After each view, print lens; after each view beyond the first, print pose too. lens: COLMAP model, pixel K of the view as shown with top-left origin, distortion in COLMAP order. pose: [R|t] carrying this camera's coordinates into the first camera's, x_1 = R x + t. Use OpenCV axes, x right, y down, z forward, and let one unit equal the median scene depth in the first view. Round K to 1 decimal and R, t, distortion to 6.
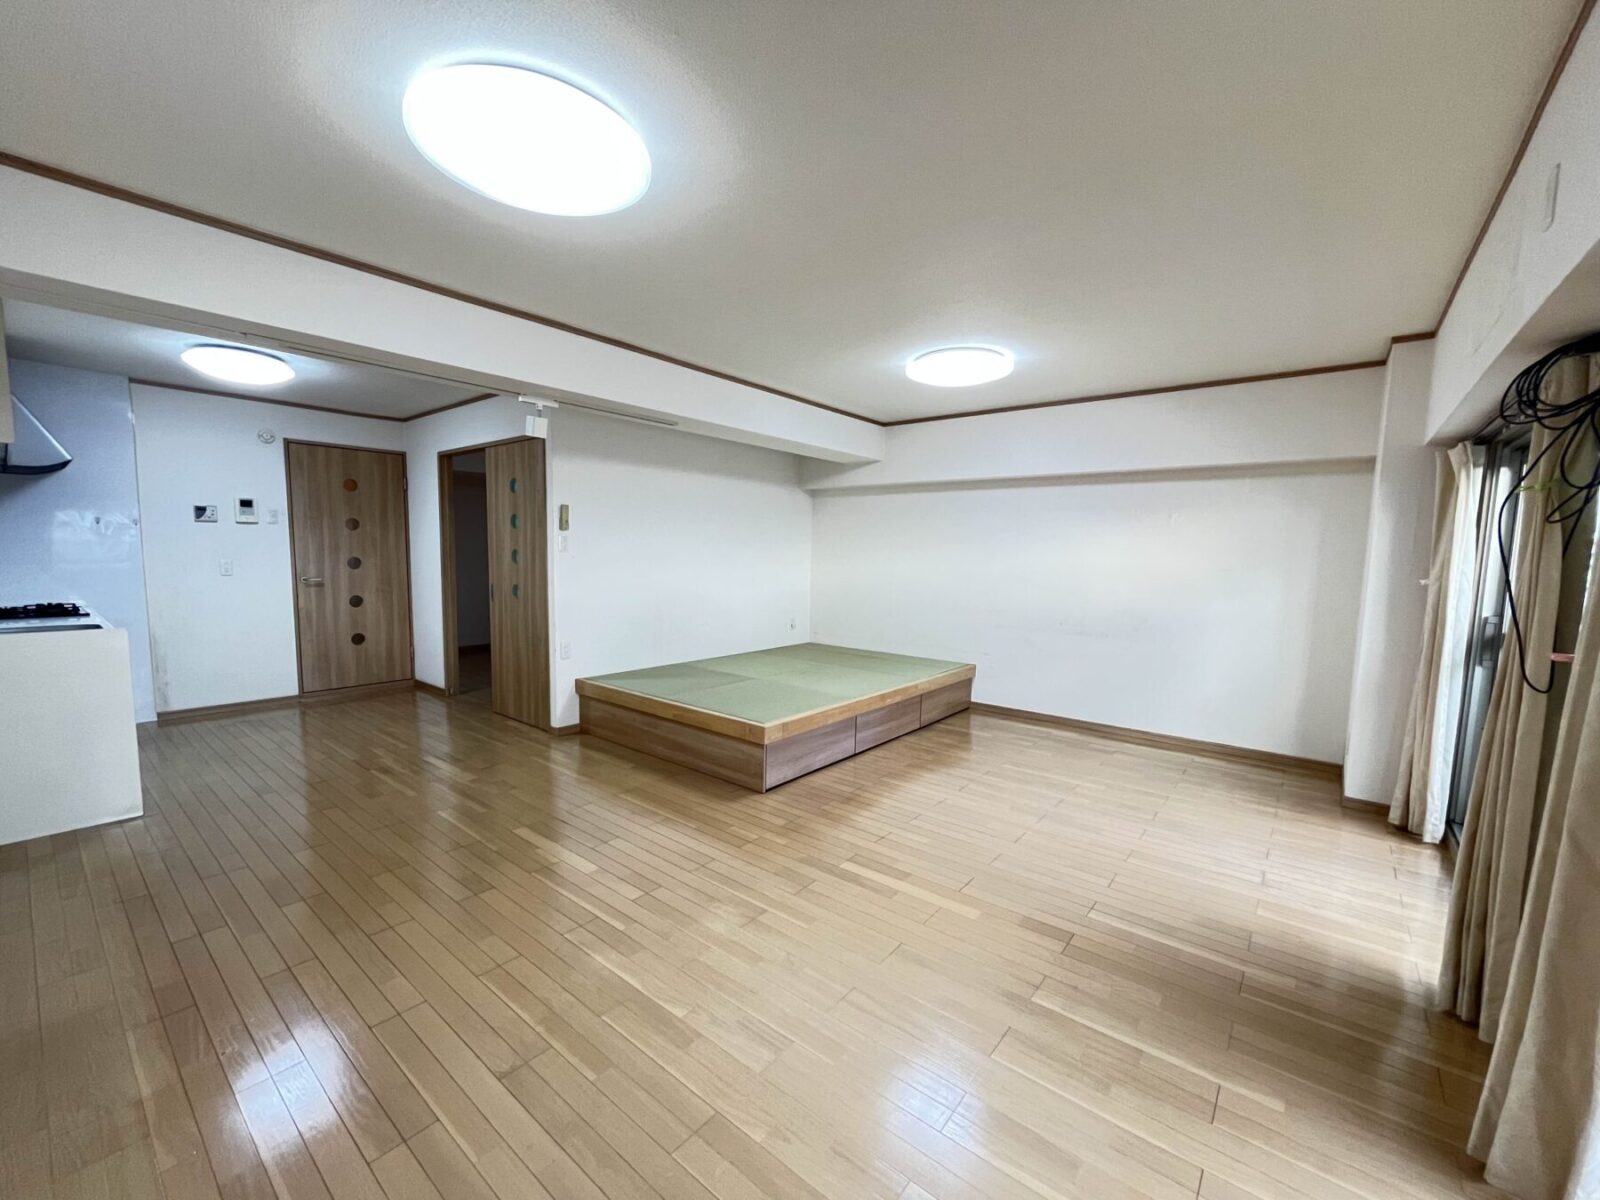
lens RADIAL K [[647.2, 0, 793.5], [0, 647.2, 604.9], [0, 0, 1]] dist [-0.000262, 0.000733]
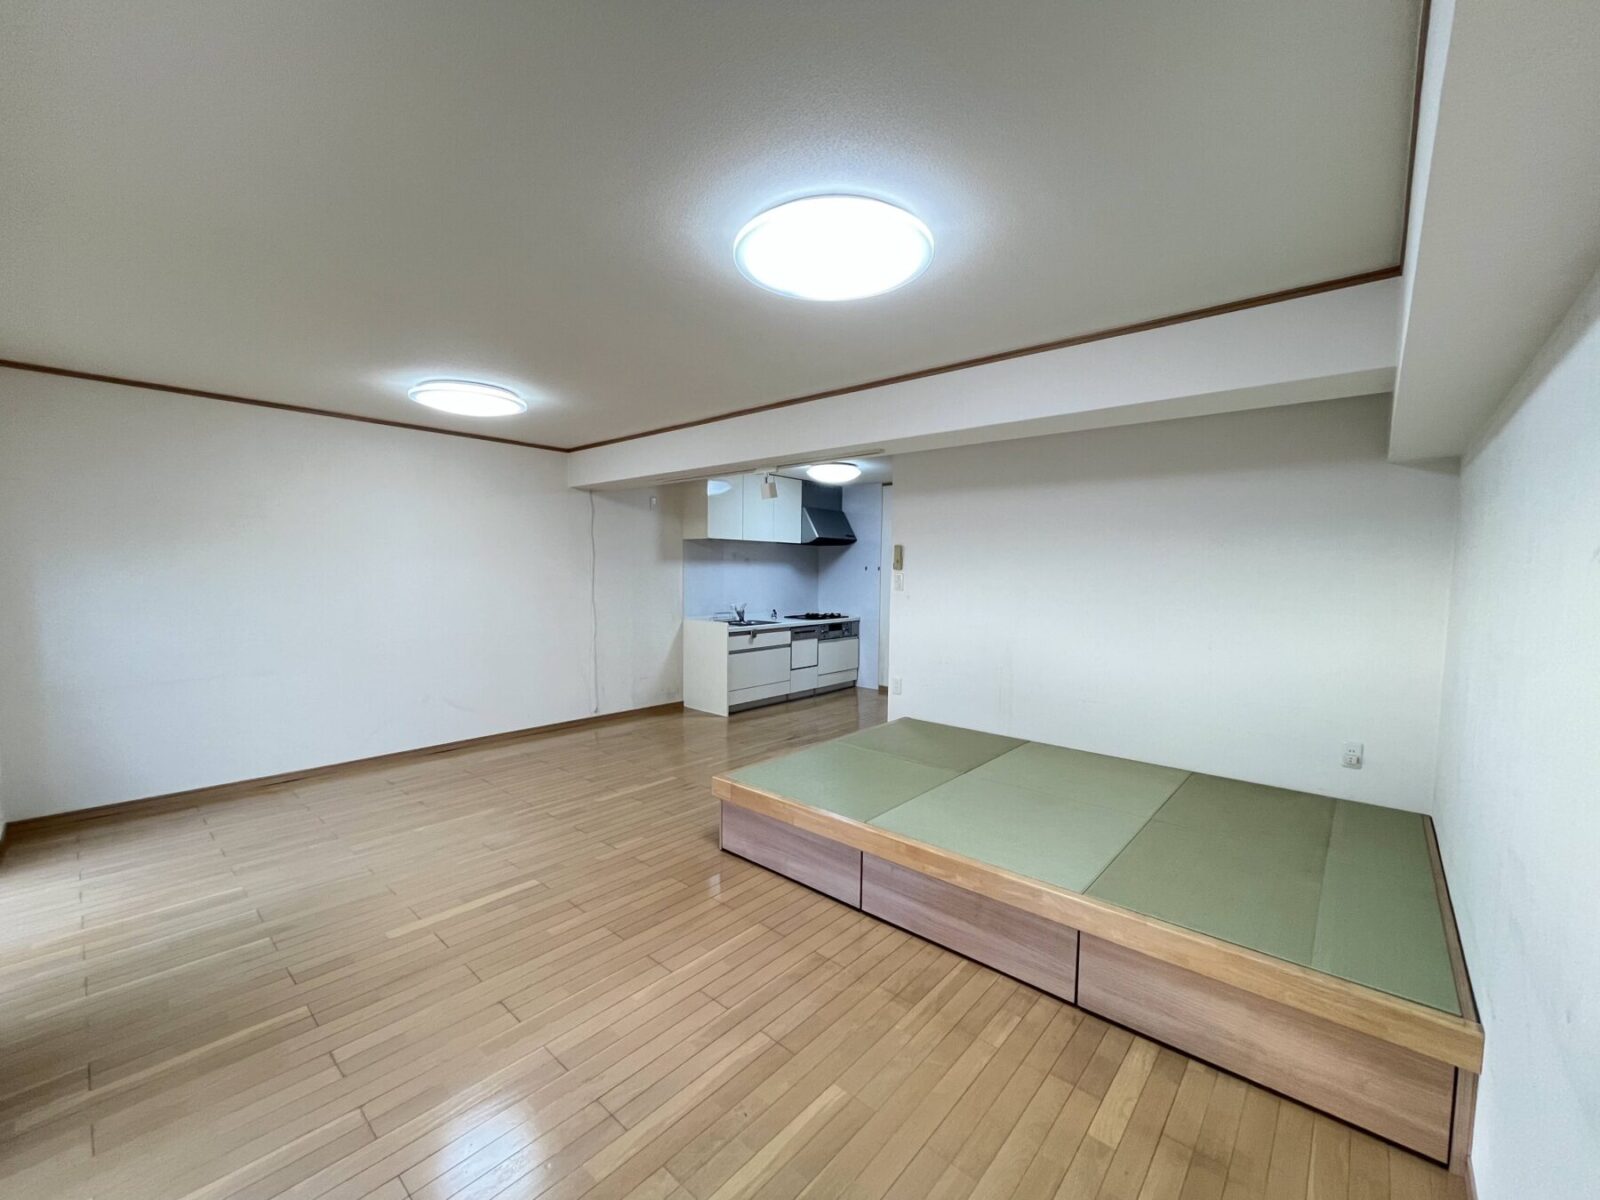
lens RADIAL K [[647.2, 0, 795.9], [0, 647.2, 607.5], [0, 0, 1]] dist [-0.000262, 0.000733]
pose [[-0.038431, 0.042776, -0.998345, 0.828552], [-0.093380, 0.994558, 0.046209, -0.105233], [0.994888, 0.095002, -0.034228, 1.056273]]
